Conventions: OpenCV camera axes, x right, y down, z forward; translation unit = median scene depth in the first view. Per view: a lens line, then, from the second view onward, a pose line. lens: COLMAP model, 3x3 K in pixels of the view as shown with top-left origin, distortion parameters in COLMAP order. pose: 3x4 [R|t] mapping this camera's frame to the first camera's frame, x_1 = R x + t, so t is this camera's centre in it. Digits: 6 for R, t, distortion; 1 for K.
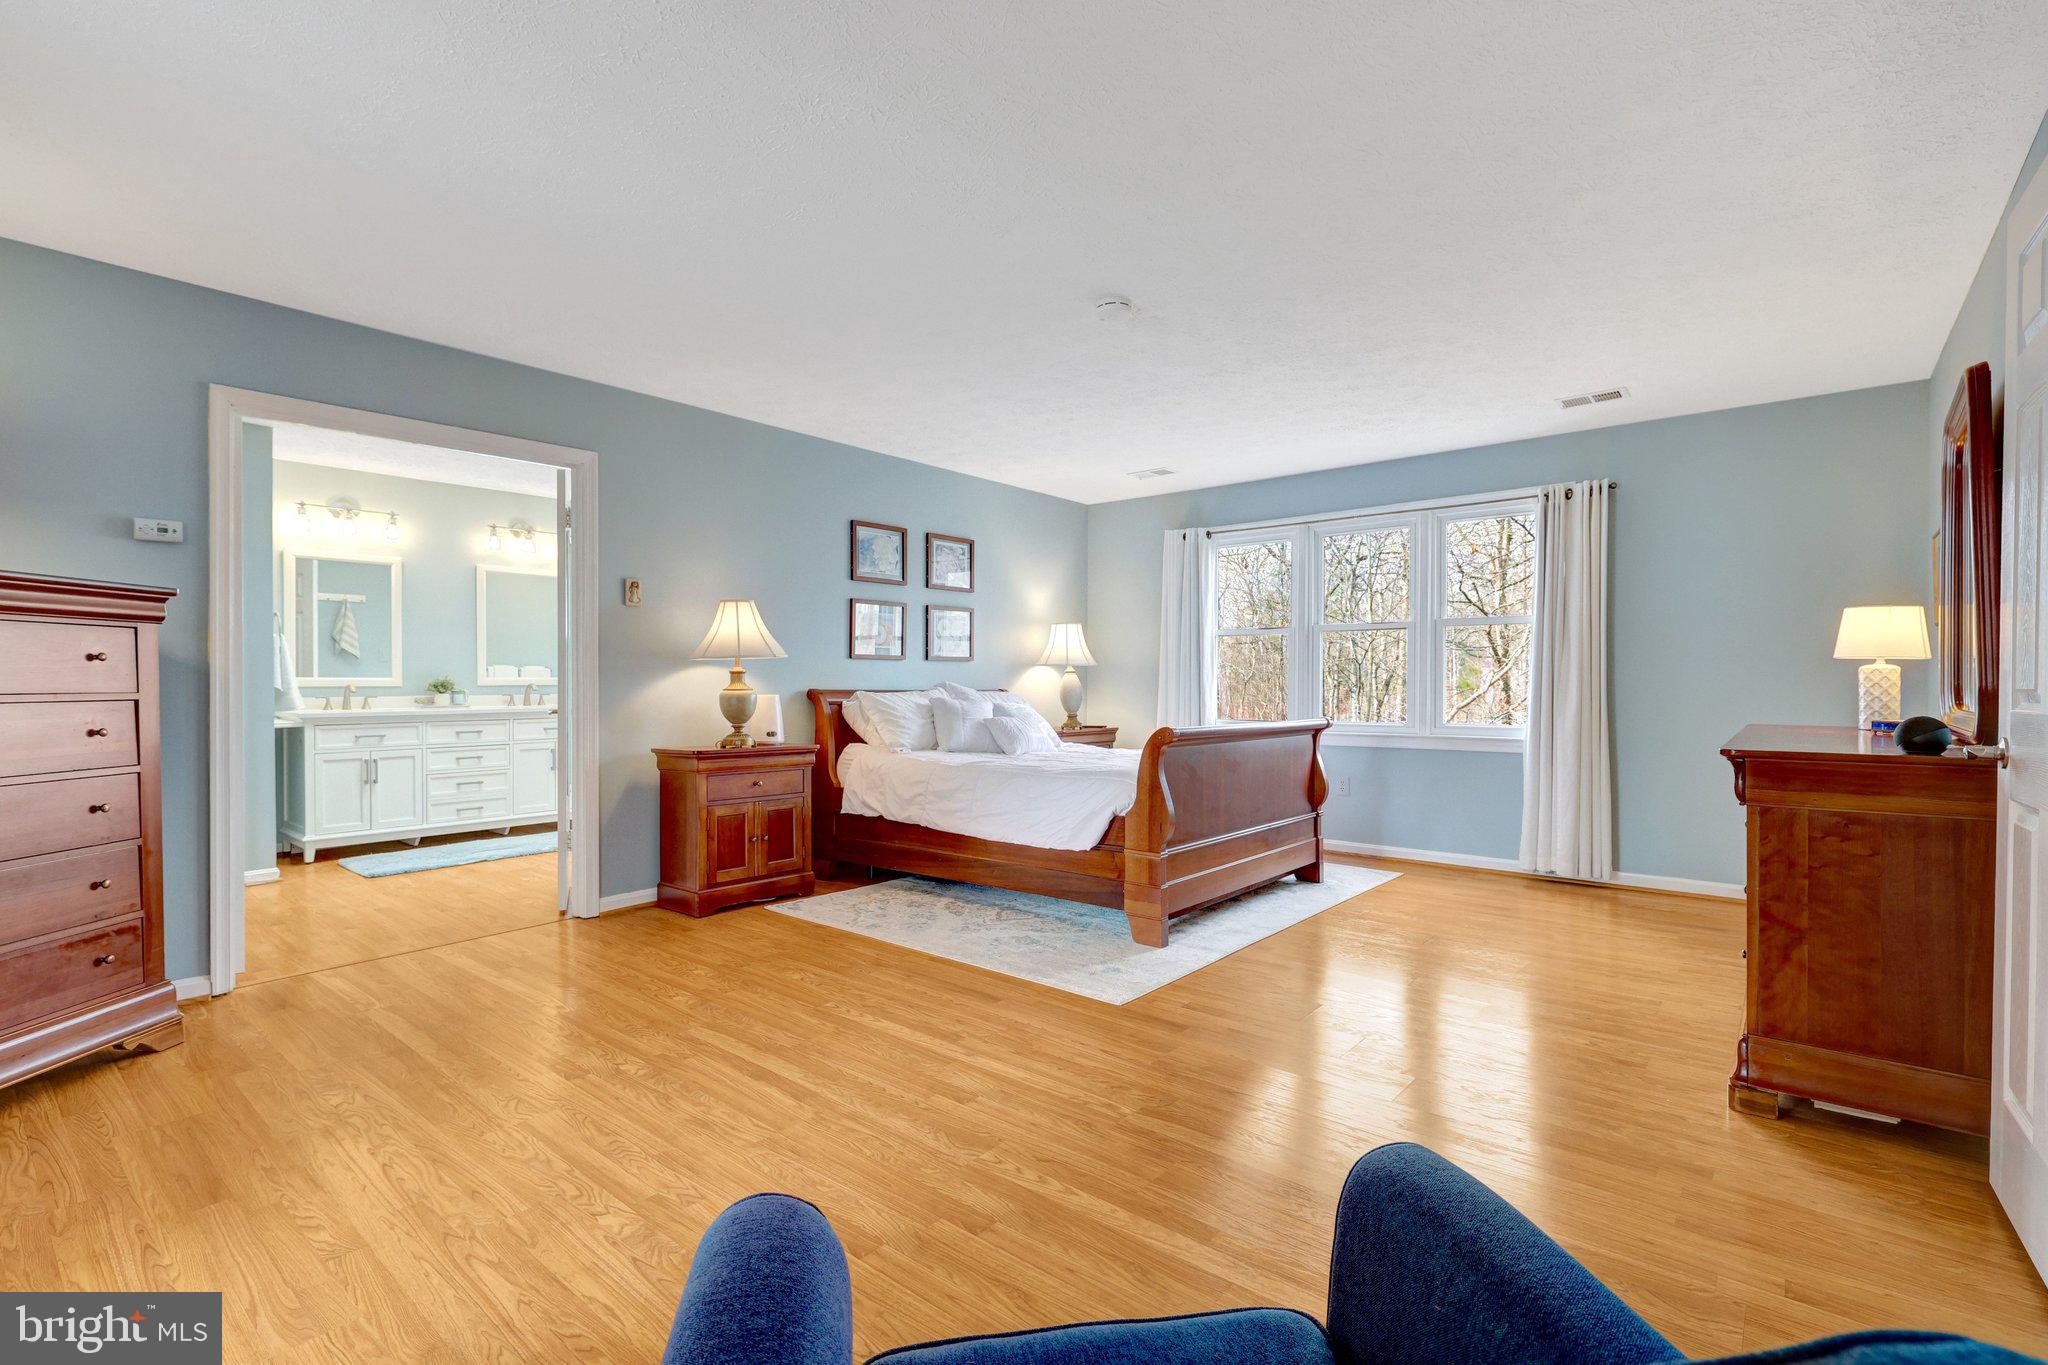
lens RADIAL K [[926.7, 0, 1024.0], [0, 926.7, 682.5], [0, 0, 1]] dist [0.001433, 0.000157]
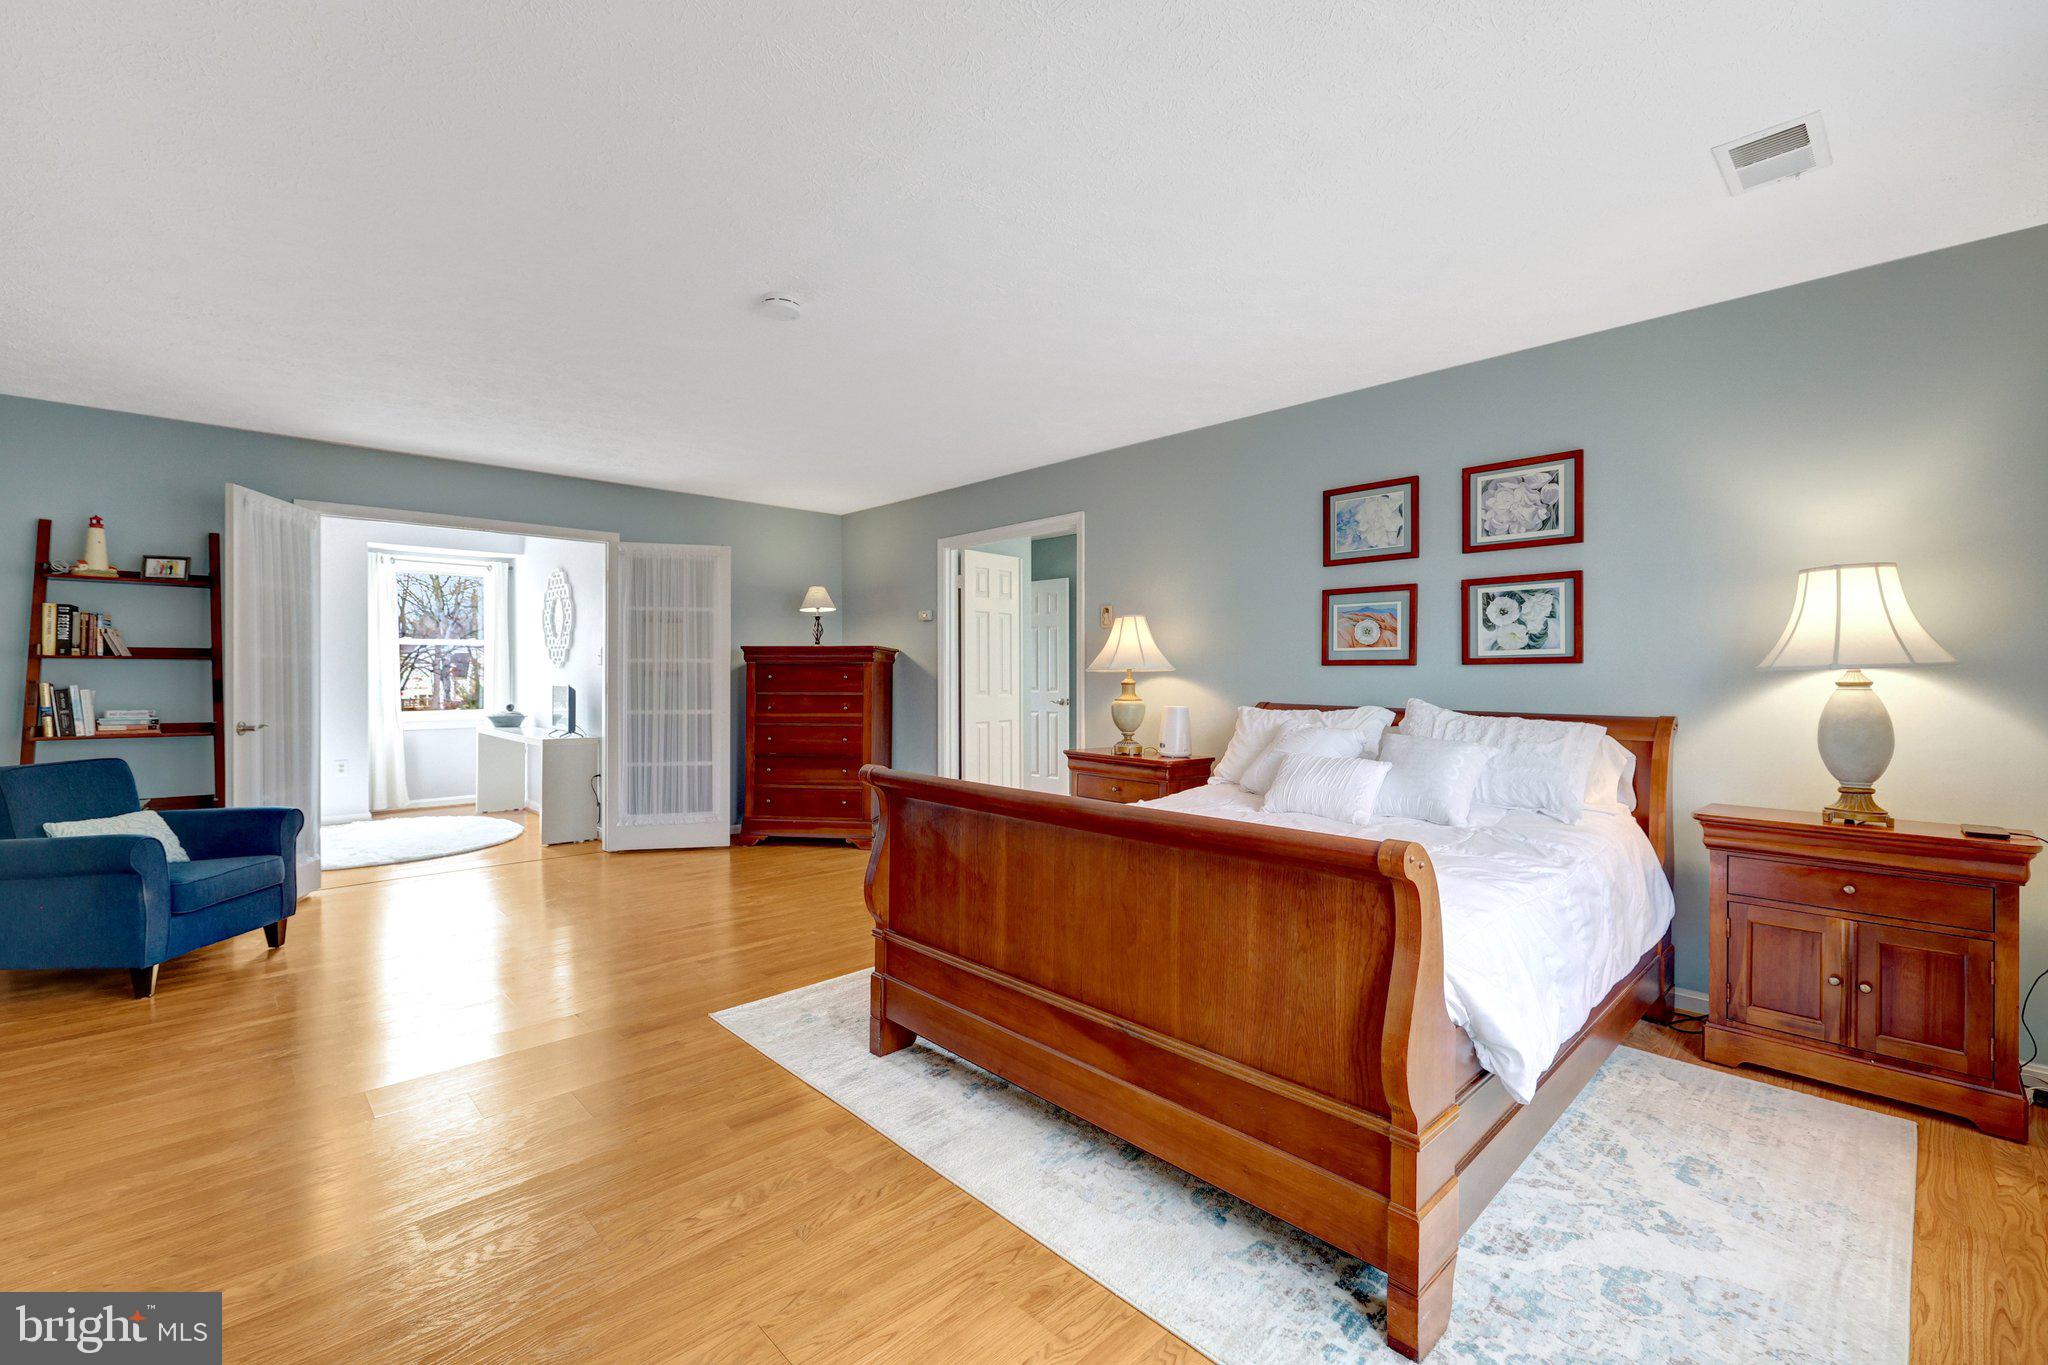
lens RADIAL K [[870.6, 0, 1020.9], [0, 870.6, 673.5], [0, 0, 1]] dist [-0.000689, 0.000018]
pose [[-0.107979, 0.000318, -0.994153, 0.581414], [-0.005227, 0.999986, 0.000887, -0.018229], [0.994139, 0.005292, -0.107976, 0.821000]]
